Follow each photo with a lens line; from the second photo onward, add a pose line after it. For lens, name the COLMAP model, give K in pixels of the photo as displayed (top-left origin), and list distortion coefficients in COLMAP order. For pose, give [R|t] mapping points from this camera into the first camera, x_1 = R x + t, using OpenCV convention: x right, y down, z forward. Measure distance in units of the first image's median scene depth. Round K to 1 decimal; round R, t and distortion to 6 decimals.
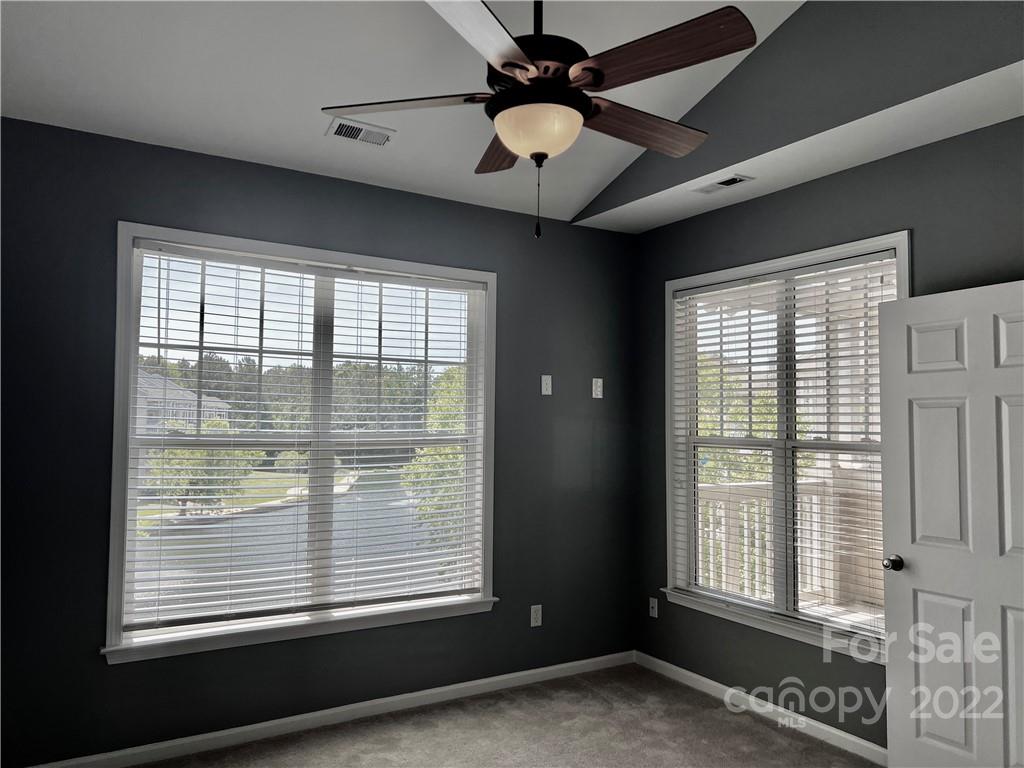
lens RADIAL K [[767.5, 0, 511.6], [0, 767.5, 387.6], [0, 0, 1]] dist [0.059381, -0.066445]
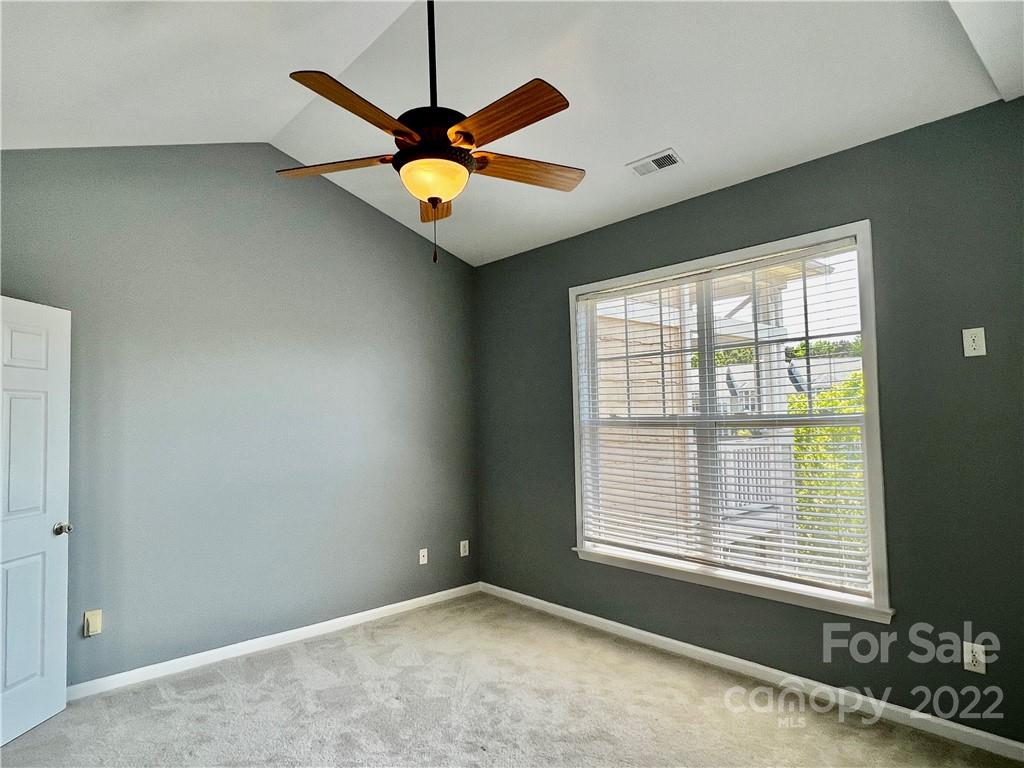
lens RADIAL K [[597.1, 0, 511.7], [0, 597.1, 391.5], [0, 0, 1]] dist [0.001293, 0.000272]
pose [[0.191594, -0.060010, -0.979638, 0.635754], [0.061114, 0.996922, -0.049117, 0.051497], [0.979570, -0.050459, 0.194671, 0.566880]]
